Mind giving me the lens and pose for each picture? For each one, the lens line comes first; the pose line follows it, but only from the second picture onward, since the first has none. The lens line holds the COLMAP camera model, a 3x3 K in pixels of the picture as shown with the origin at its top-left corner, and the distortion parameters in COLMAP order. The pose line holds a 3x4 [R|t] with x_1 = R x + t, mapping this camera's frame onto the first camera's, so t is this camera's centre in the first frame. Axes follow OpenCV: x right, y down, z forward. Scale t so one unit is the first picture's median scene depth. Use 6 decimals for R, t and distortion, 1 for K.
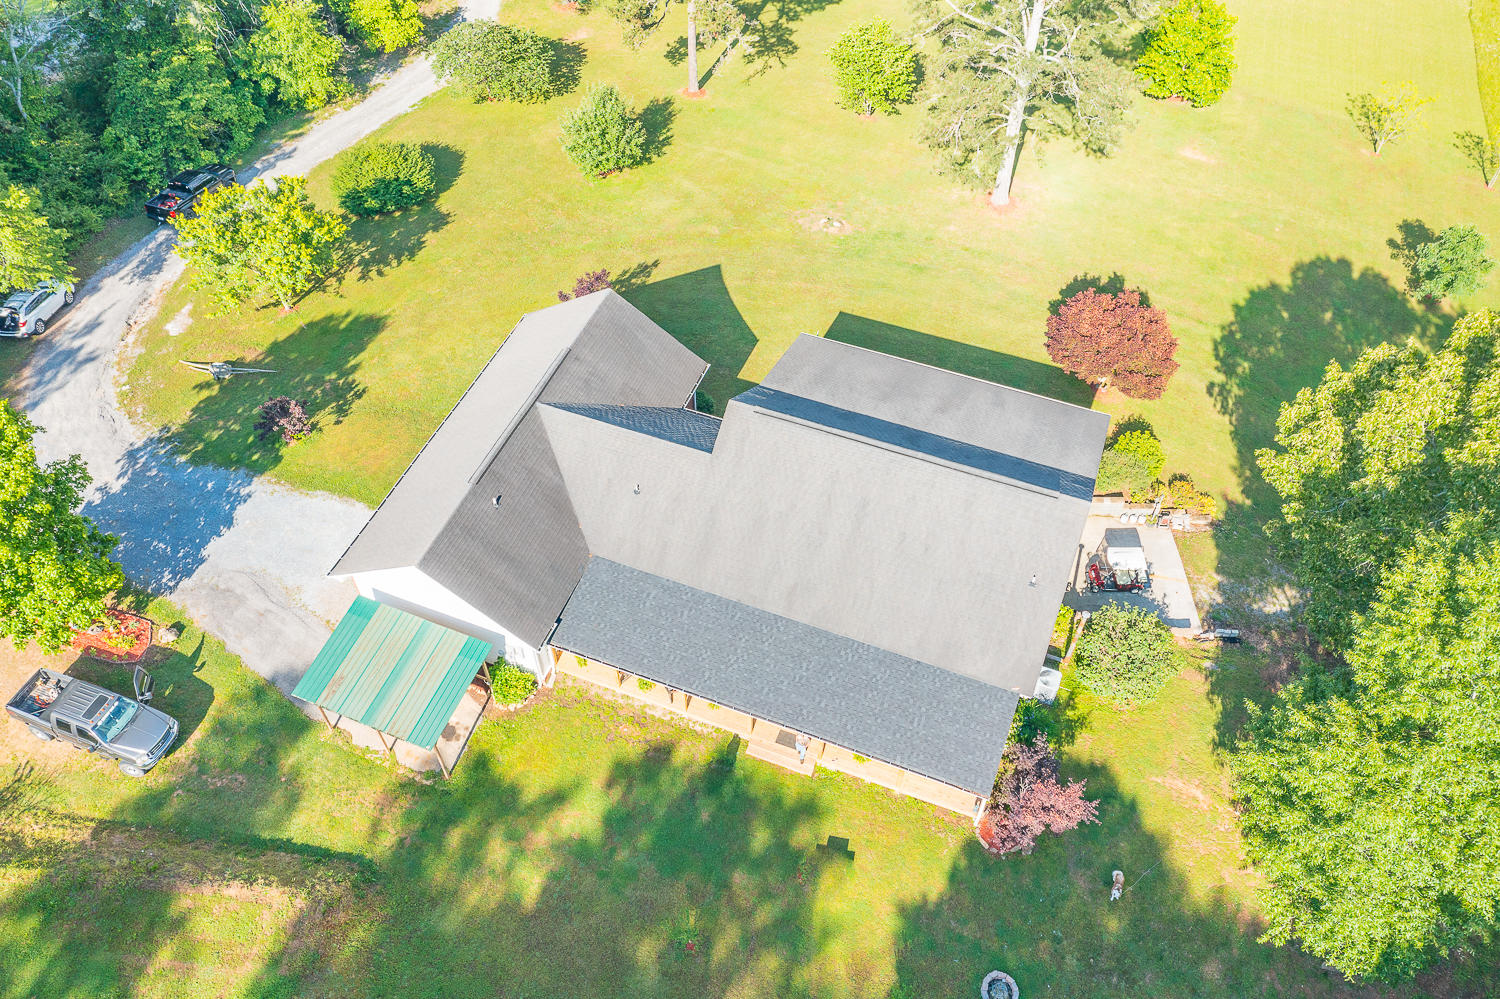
lens RADIAL K [[1191.3, 0, 745.1], [0, 1191.3, 495.8], [0, 0, 1]] dist [-0.005347, 0.004002]
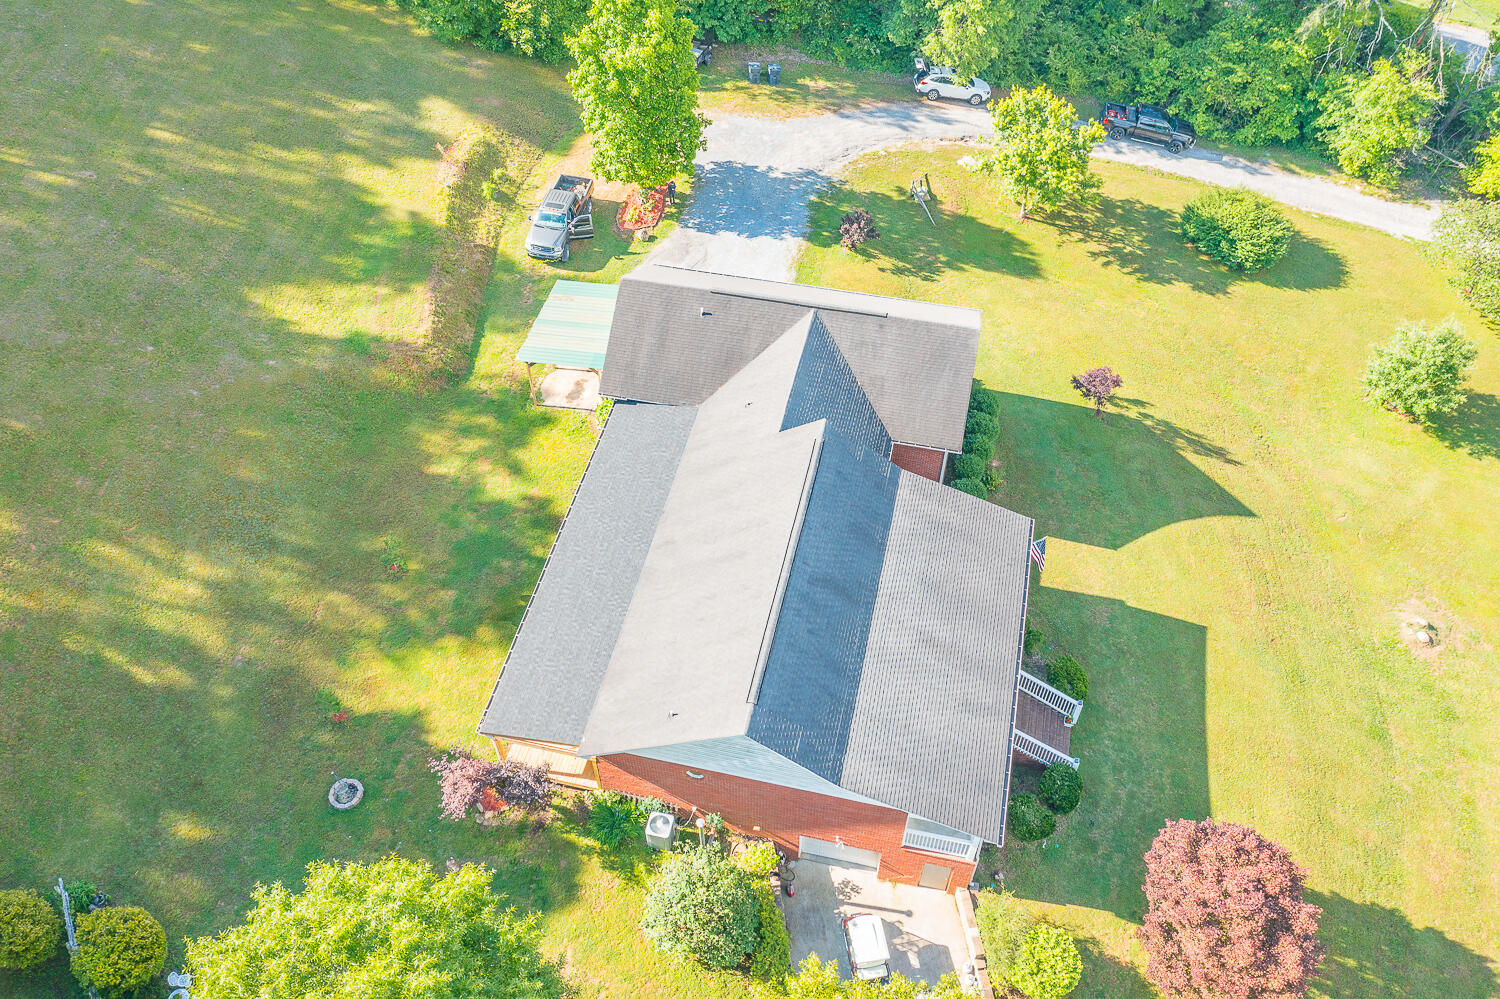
lens RADIAL K [[1191.3, 0, 745.1], [0, 1191.3, 495.8], [0, 0, 1]] dist [-0.005347, 0.004002]
pose [[0.150321, 0.757382, -0.635434, 0.512721], [-0.756095, 0.502178, 0.419687, -0.323068], [0.636964, 0.417361, 0.648141, 0.257848]]
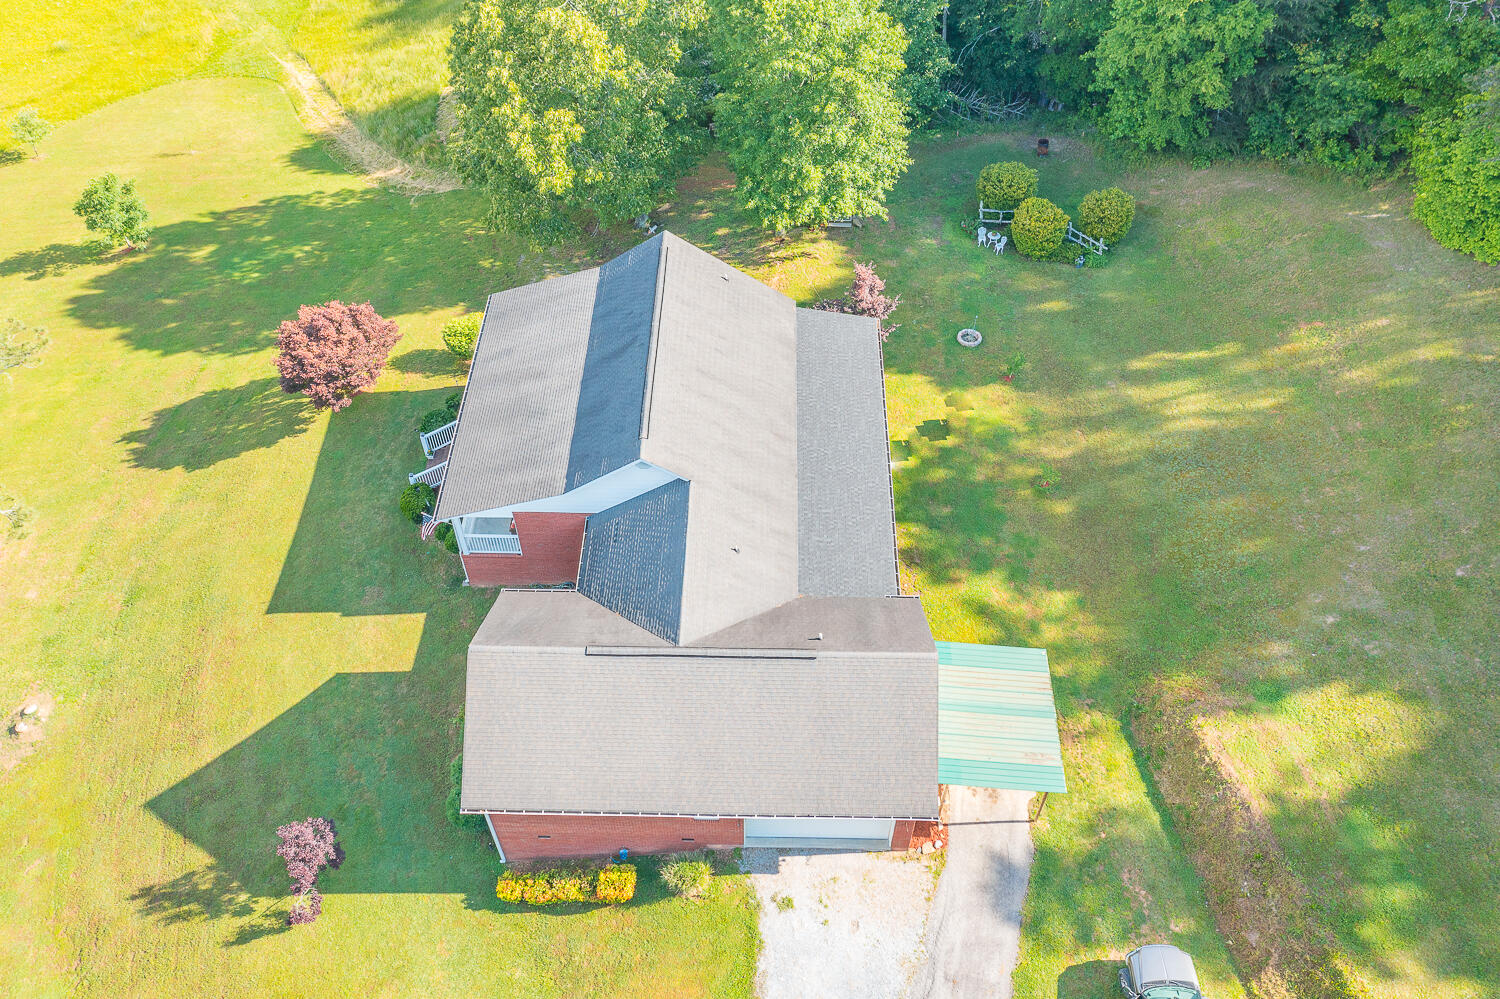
lens RADIAL K [[1183.7, 0, 747.8], [0, 1183.7, 499.8], [0, 0, 1]] dist [-0.009295, -0.000072]
pose [[-0.348738, -0.715027, 0.605903, -0.507500], [0.721117, 0.208228, 0.660781, -0.504186], [-0.598642, 0.667366, 0.443001, 0.416420]]
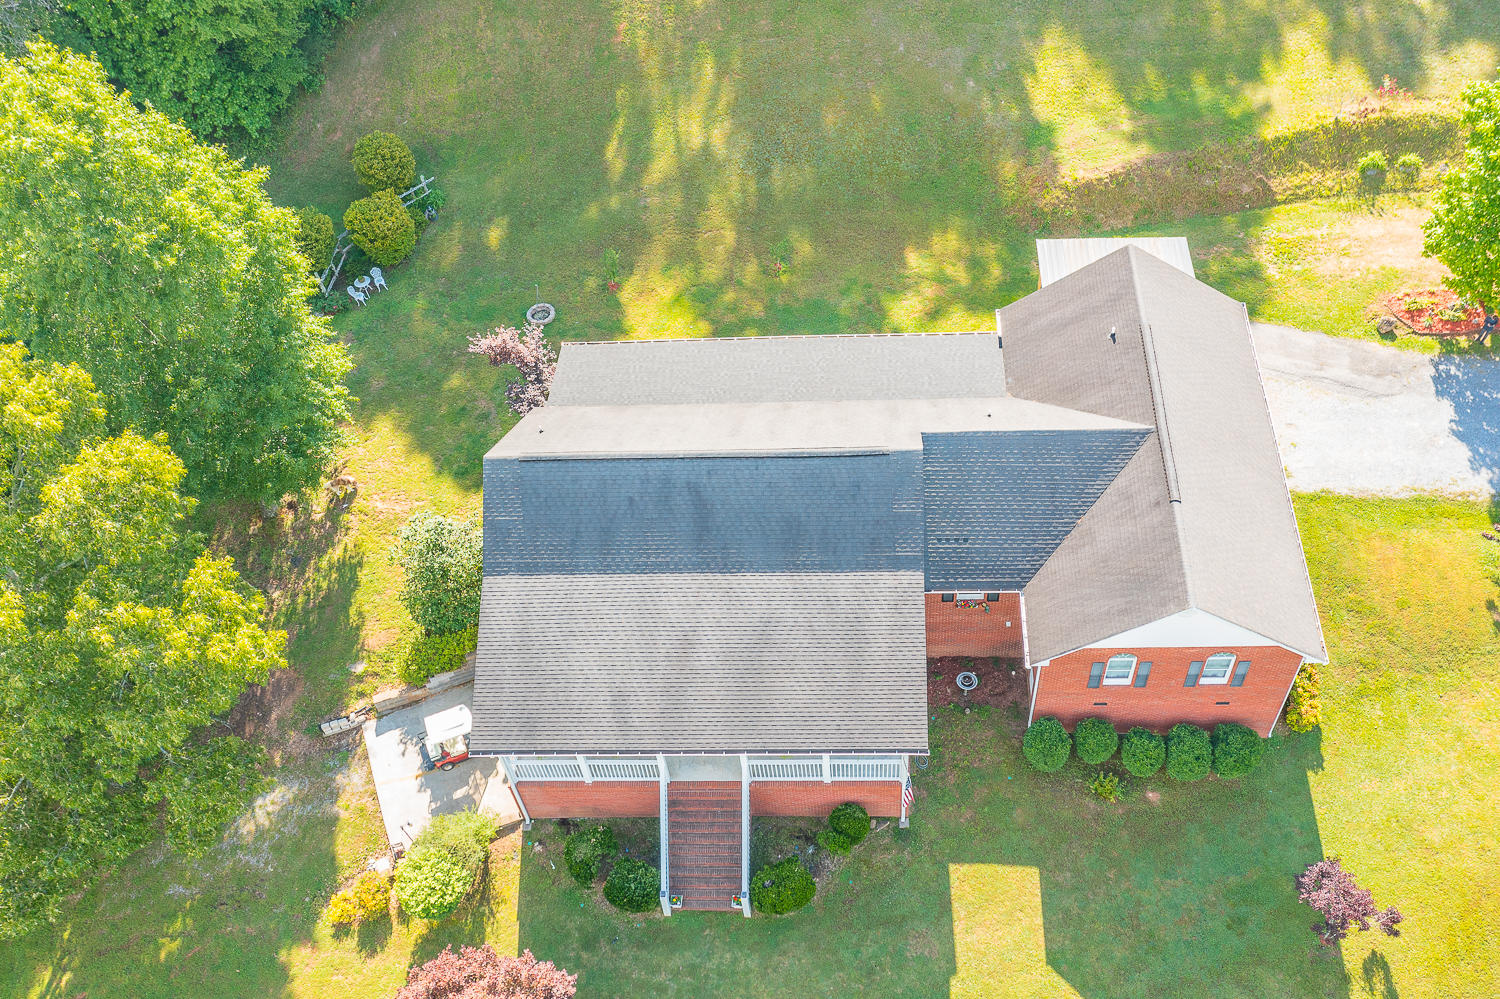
lens RADIAL K [[1394.9, 0, 784.3], [0, 1394.9, 616.1], [0, 0, 1]] dist [-0.005268, 0.004251]
pose [[-0.938482, 0.312075, -0.147854, 0.193060], [-0.222220, -0.218036, 0.950304, -0.762540], [0.264329, 0.924699, 0.273972, 0.633553]]
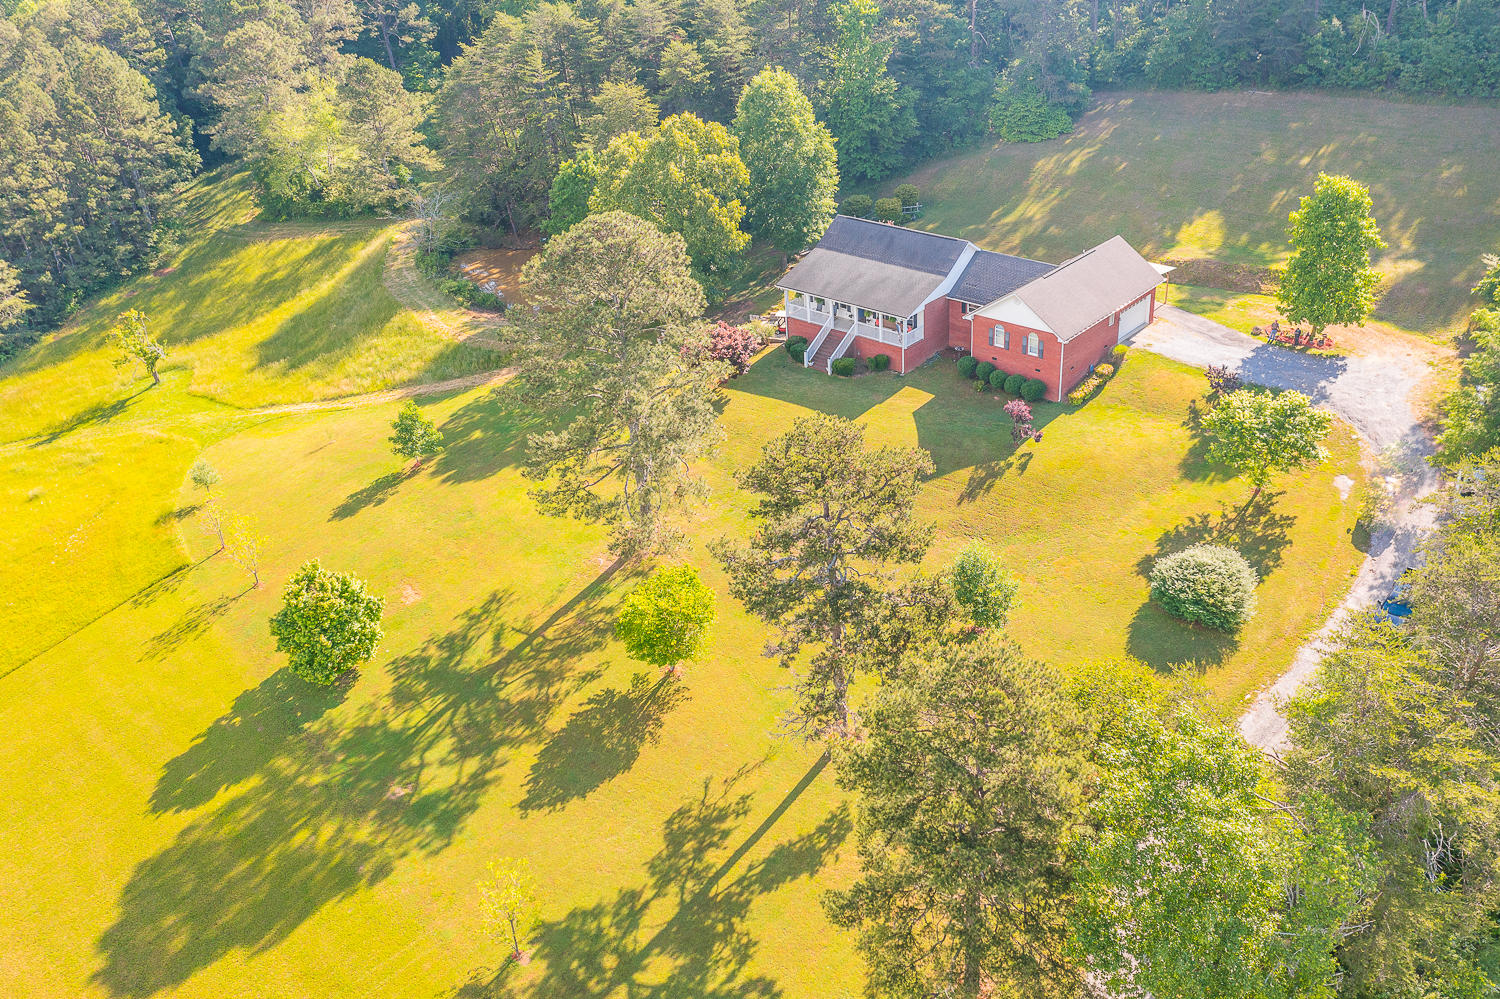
lens RADIAL K [[1332.0, 0, 741.2], [0, 1332.0, 467.2], [0, 0, 1]] dist [-0.011582, 0.007515]
pose [[-0.929692, -0.116386, 0.349466, -0.398175], [0.321095, 0.208782, 0.923747, -1.800910], [-0.180473, 0.971012, -0.156732, 1.422170]]
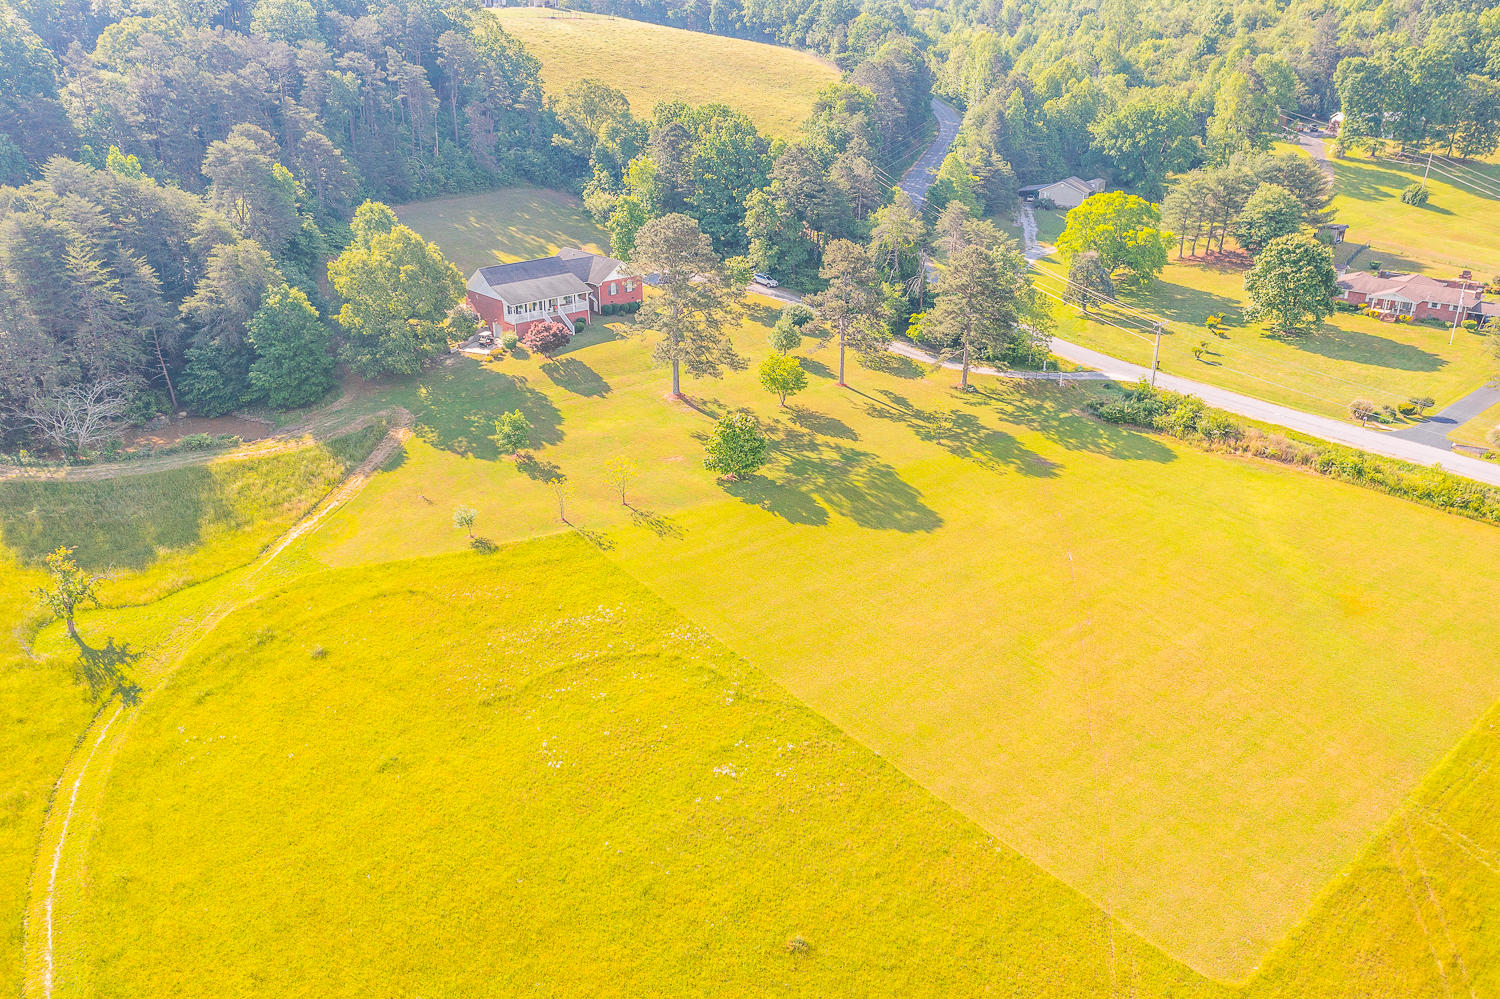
lens RADIAL K [[1186.4, 0, 748.1], [0, 1186.4, 497.5], [0, 0, 1]] dist [-0.010148, 0.001501]
pose [[-0.458196, 0.347407, -0.818147, 2.485182], [-0.682417, 0.452286, 0.574234, -1.867925], [0.569529, 0.821429, 0.029841, 1.470800]]
